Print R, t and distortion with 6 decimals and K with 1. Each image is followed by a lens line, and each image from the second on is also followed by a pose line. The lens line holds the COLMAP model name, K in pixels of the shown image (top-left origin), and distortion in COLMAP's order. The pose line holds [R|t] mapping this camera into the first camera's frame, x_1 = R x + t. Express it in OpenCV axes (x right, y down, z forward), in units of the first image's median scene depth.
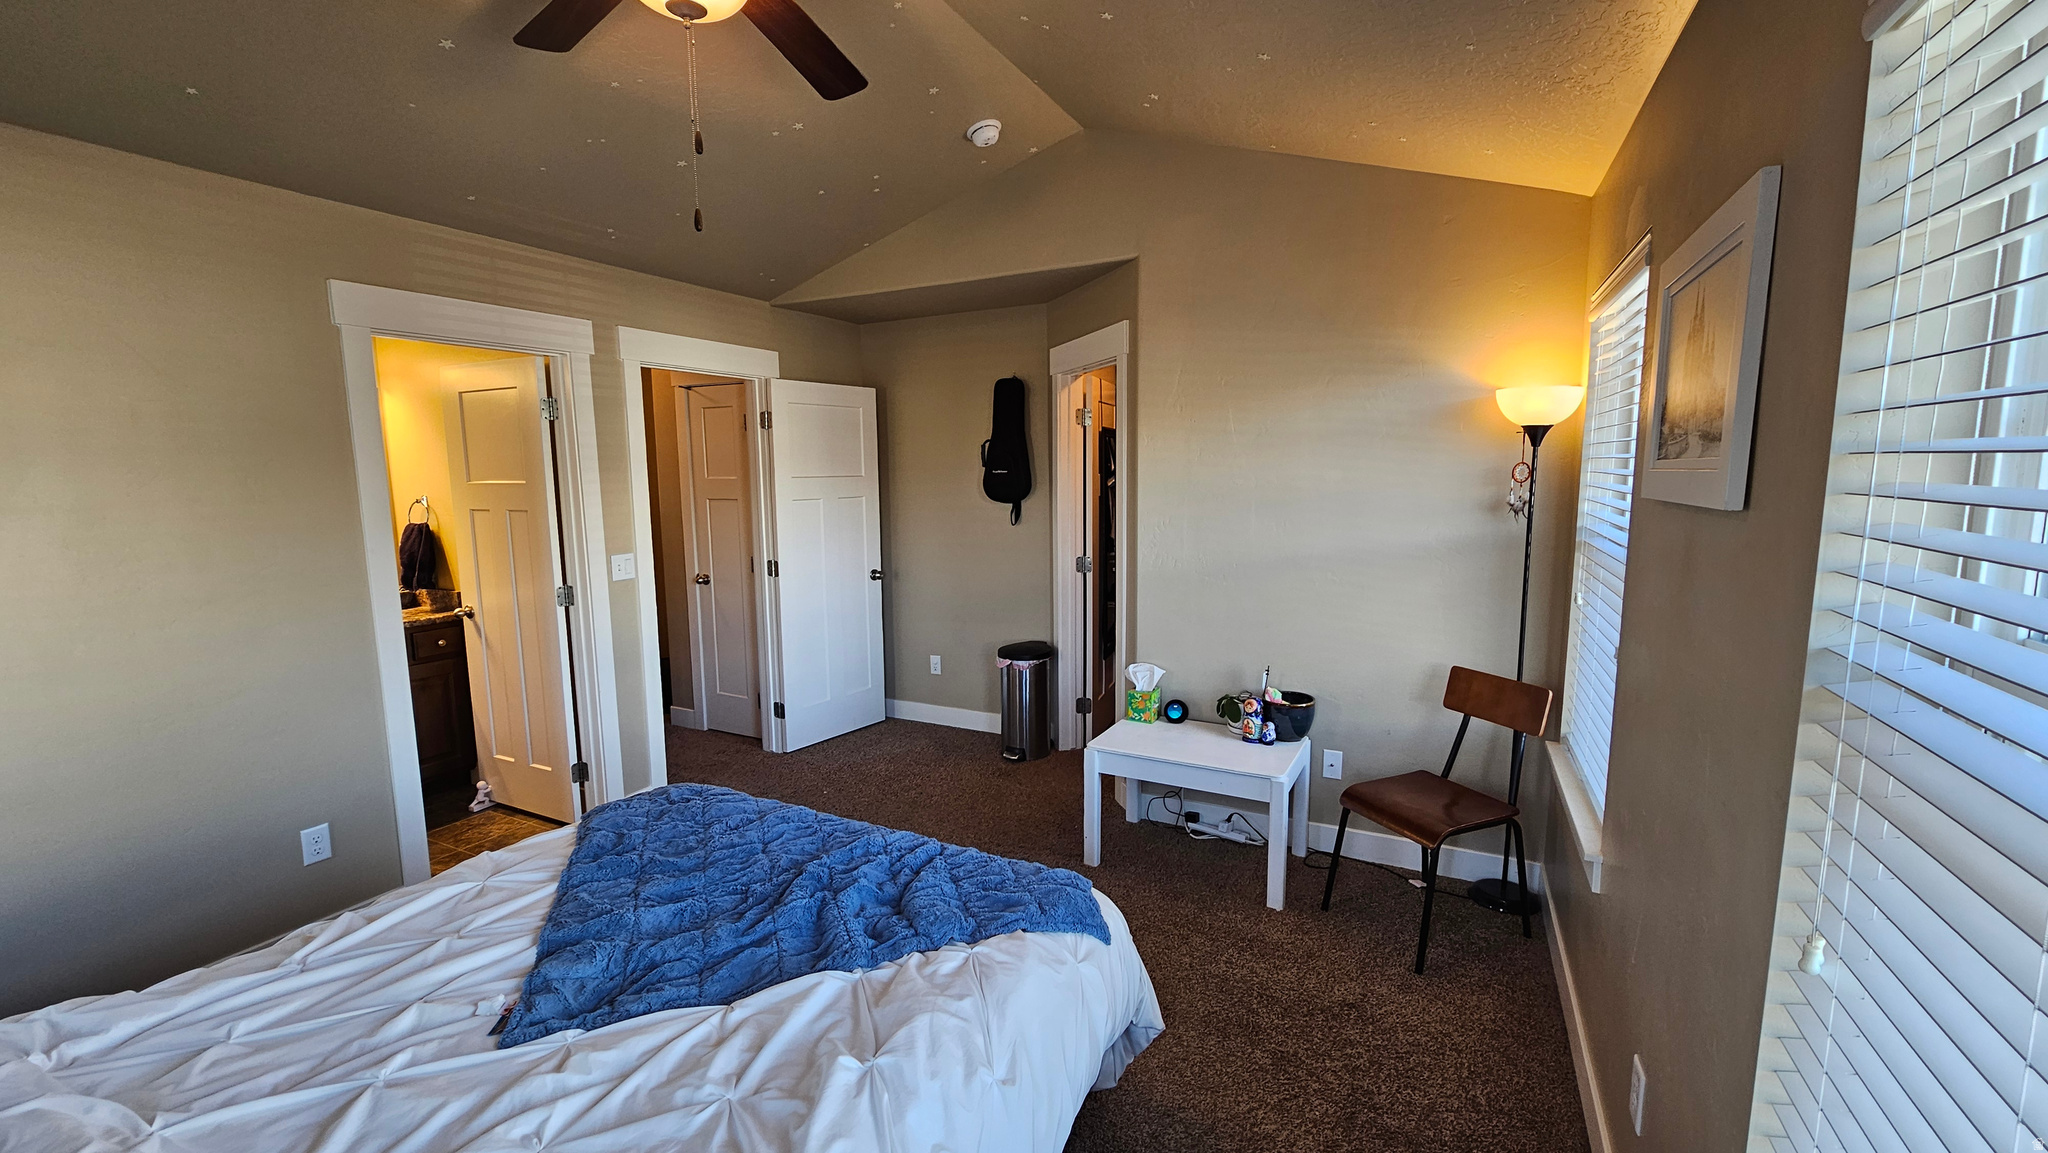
lens RADIAL K [[836.9, 0, 1028.9], [0, 836.9, 570.3], [0, 0, 1]] dist [0.001236, 0.000029]
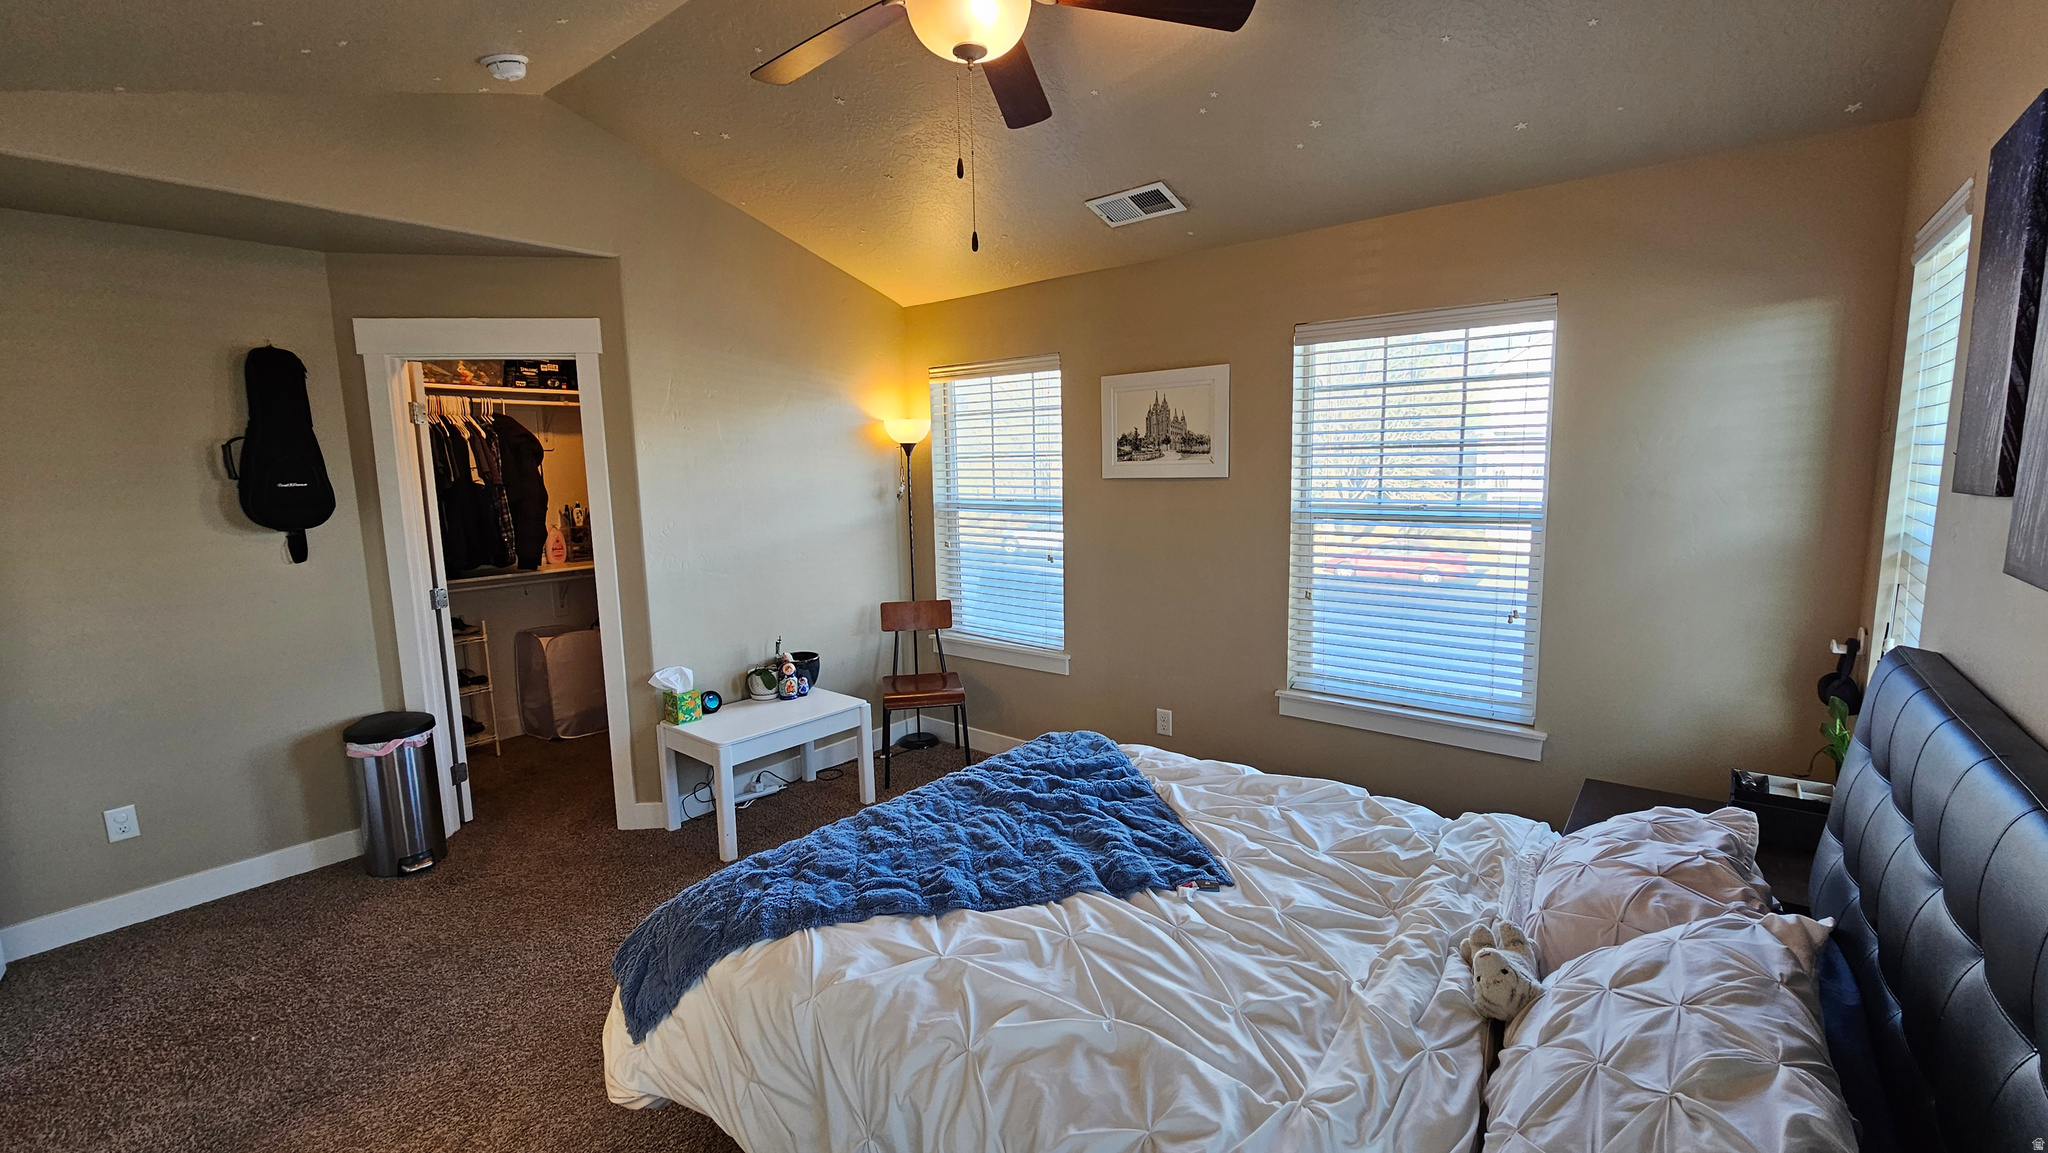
lens RADIAL K [[836.9, 0, 1017.8], [0, 836.9, 577.5], [0, 0, 1]] dist [0.001236, 0.000029]
pose [[0.222368, -0.130726, 0.966159, -0.774060], [0.139440, 0.985047, 0.101188, -0.042148], [-0.964940, 0.112220, 0.237272, 0.364799]]
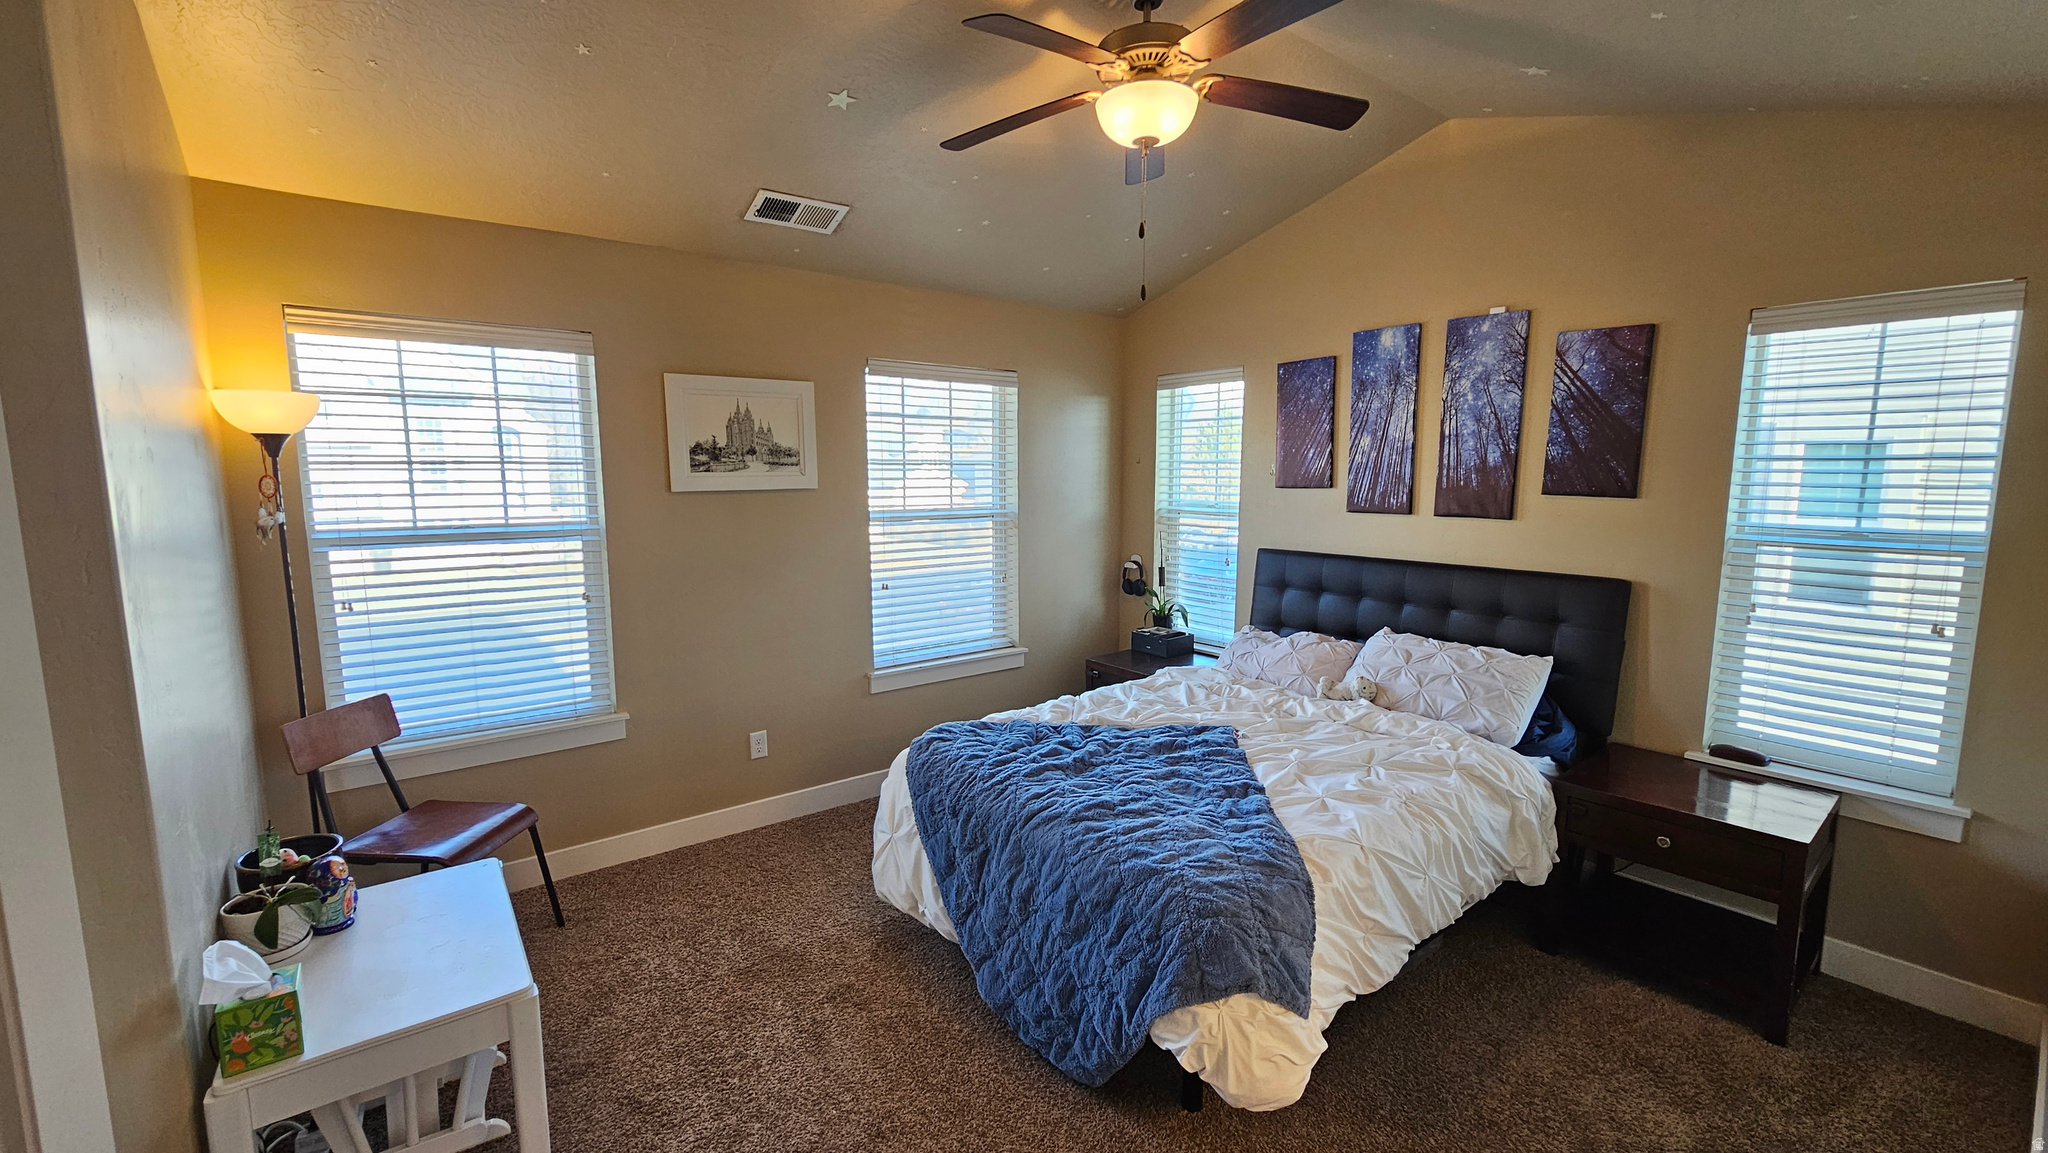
lens RADIAL K [[836.9, 0, 1023.8], [0, 836.9, 579.4], [0, 0, 1]] dist [0.001236, 0.000029]
pose [[-0.901531, -0.050175, 0.429796, -0.425879], [0.060901, 0.968656, 0.240826, -0.155913], [-0.428408, 0.243287, -0.870217, 1.215039]]
